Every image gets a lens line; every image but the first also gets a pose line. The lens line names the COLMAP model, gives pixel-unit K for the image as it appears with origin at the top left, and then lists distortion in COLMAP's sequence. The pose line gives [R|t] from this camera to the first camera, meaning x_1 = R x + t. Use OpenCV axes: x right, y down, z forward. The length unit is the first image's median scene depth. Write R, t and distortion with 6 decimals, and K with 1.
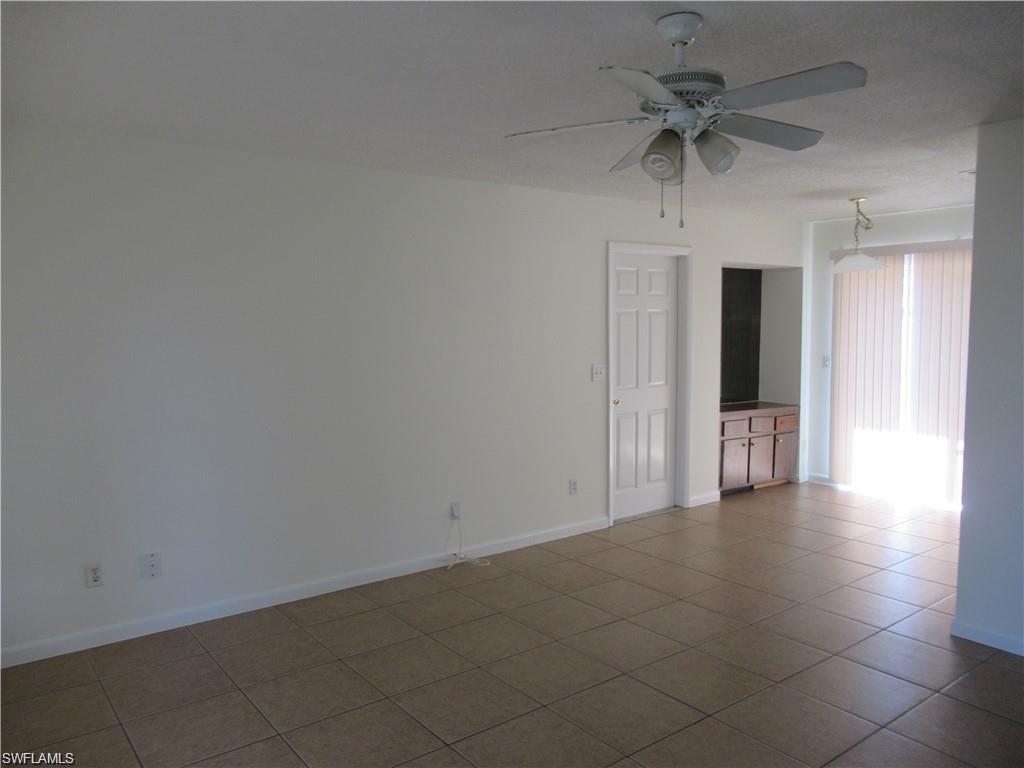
lens RADIAL K [[768.1, 0, 512.9], [0, 768.1, 382.2], [0, 0, 1]] dist [0.044522, -0.002515]
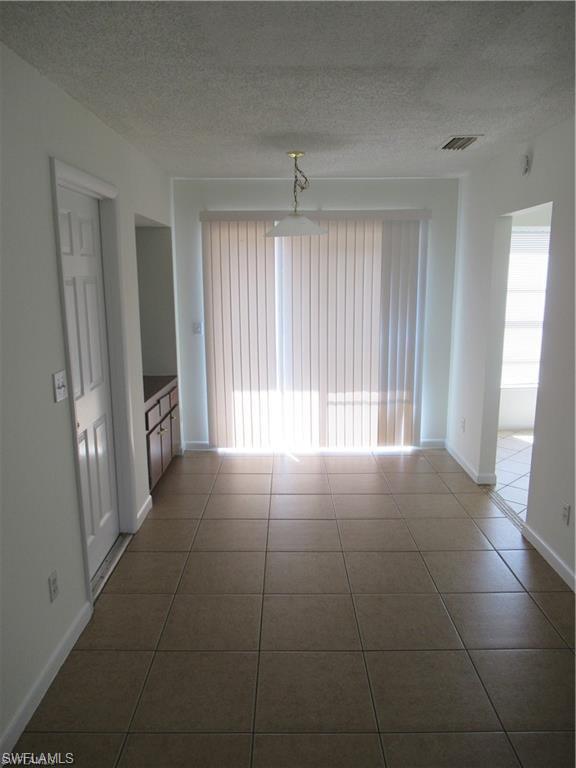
lens RADIAL K [[576.0, 0, 287.7], [0, 576.0, 386.8], [0, 0, 1]] dist [0.044522, -0.002515]
pose [[0.607524, -0.153986, 0.779232, -0.113873], [0.062587, 0.987259, 0.146299, -0.057640], [-0.791831, -0.040110, 0.609421, 0.502818]]
